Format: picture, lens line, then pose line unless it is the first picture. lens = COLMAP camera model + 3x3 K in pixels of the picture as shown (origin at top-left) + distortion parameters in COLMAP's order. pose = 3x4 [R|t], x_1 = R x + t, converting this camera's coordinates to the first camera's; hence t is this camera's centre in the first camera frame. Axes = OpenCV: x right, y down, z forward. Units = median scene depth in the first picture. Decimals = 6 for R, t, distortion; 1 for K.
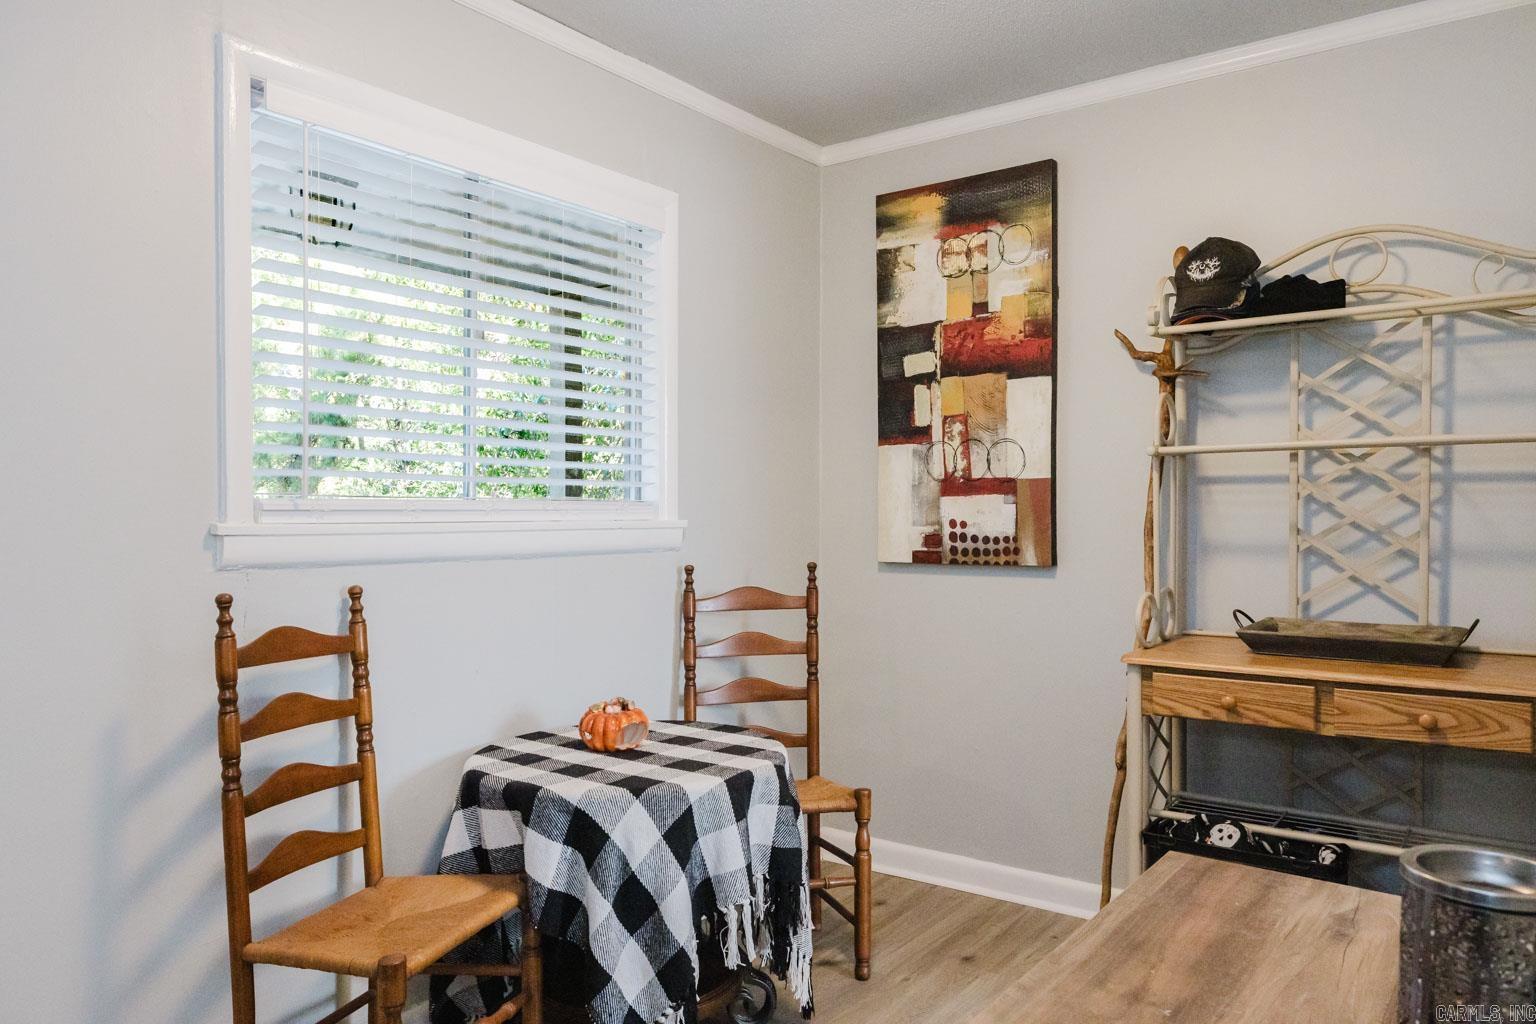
lens RADIAL K [[1096.6, 0, 762.9], [0, 1096.6, 509.8], [0, 0, 1]] dist [0.003856, -0.004343]
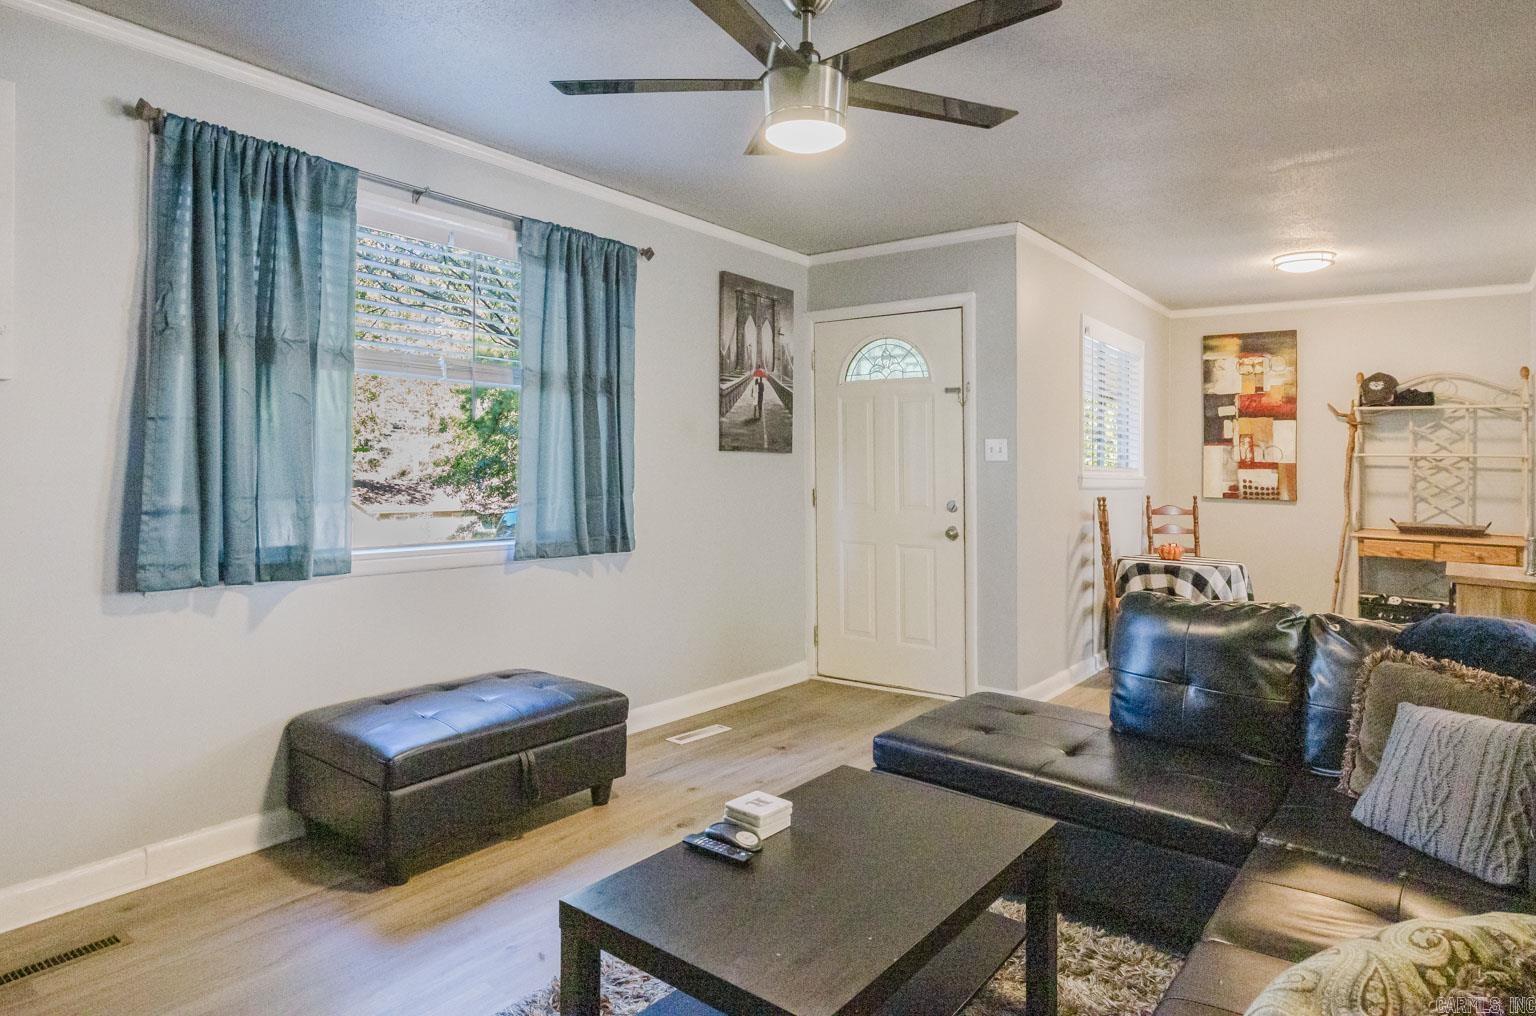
lens RADIAL K [[902.1, 0, 765.5], [0, 902.1, 423.9], [0, 0, 1]] dist [-0.000916, -0.001971]
pose [[0.999448, 0.029102, -0.016018, -0.930365], [-0.029783, 0.998585, -0.044065, 0.006936], [0.014713, 0.044518, 0.998900, -1.057953]]
